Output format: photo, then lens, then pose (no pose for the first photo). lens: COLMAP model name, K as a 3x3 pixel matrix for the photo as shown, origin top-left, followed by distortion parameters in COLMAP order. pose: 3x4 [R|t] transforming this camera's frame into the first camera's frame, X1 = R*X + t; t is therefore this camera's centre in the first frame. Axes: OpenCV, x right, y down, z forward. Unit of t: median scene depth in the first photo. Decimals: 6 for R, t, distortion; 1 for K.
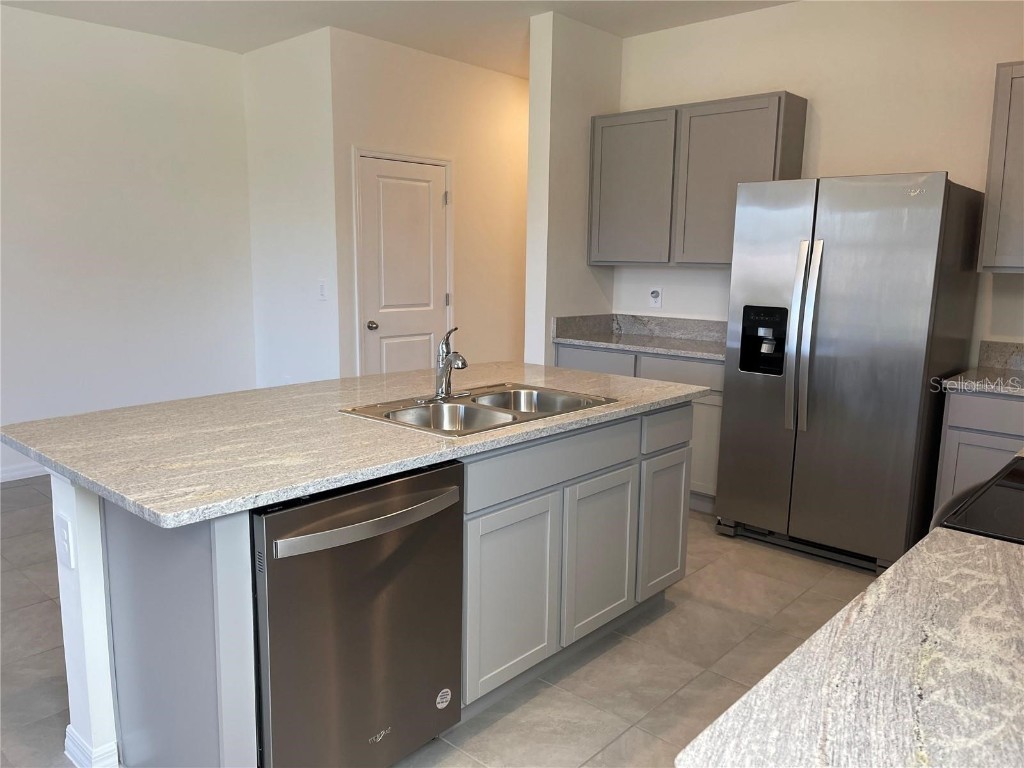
lens RADIAL K [[775.9, 0, 517.1], [0, 775.9, 385.9], [0, 0, 1]] dist [0.056760, -0.060659]
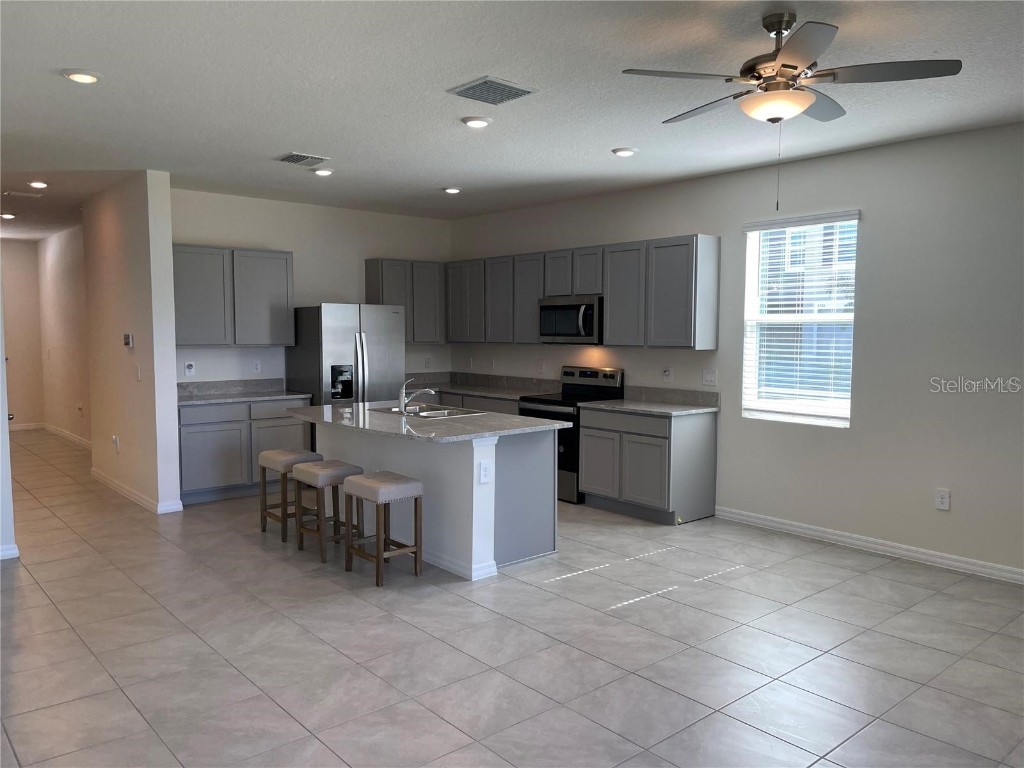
lens RADIAL K [[775.9, 0, 509.2], [0, 775.9, 389.3], [0, 0, 1]] dist [0.056760, -0.060659]
pose [[0.128695, -0.093868, 0.987232, -1.332875], [0.164674, 0.983712, 0.072066, -0.095422], [-0.977916, 0.153296, 0.142057, 0.262921]]
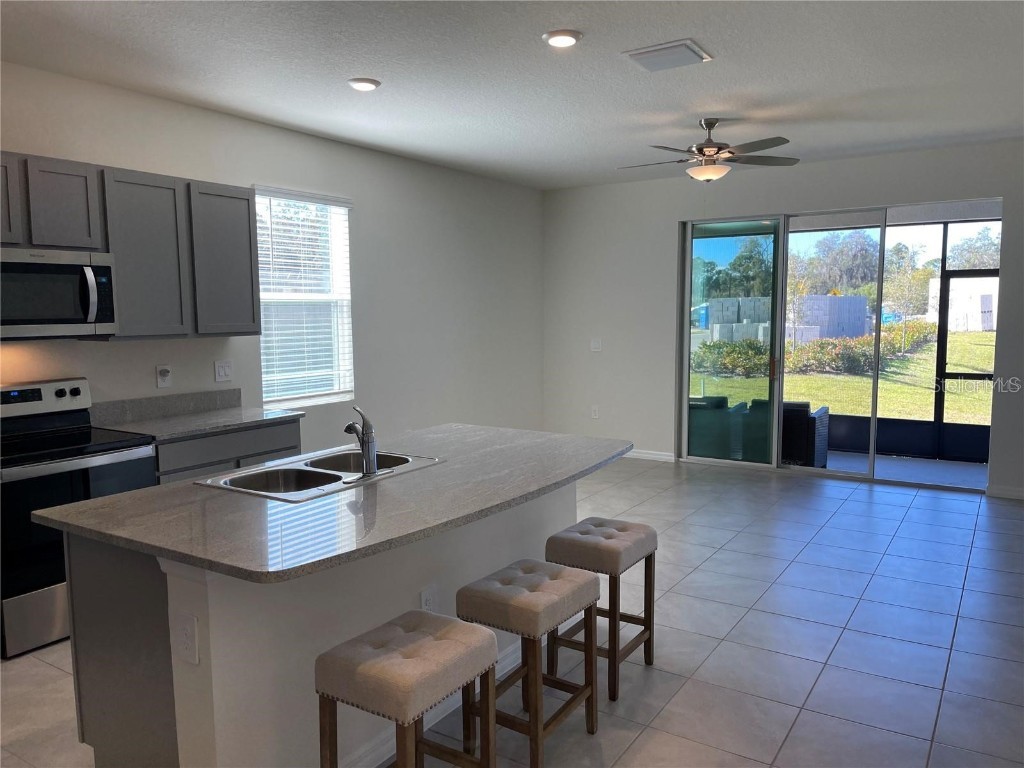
lens RADIAL K [[775.9, 0, 510.0], [0, 775.9, 376.2], [0, 0, 1]] dist [0.056760, -0.060659]
pose [[-0.988159, 0.016992, -0.152490, -0.077115], [-0.020764, 0.969897, 0.242629, -0.230721], [0.152022, 0.242922, -0.958060, 1.267495]]
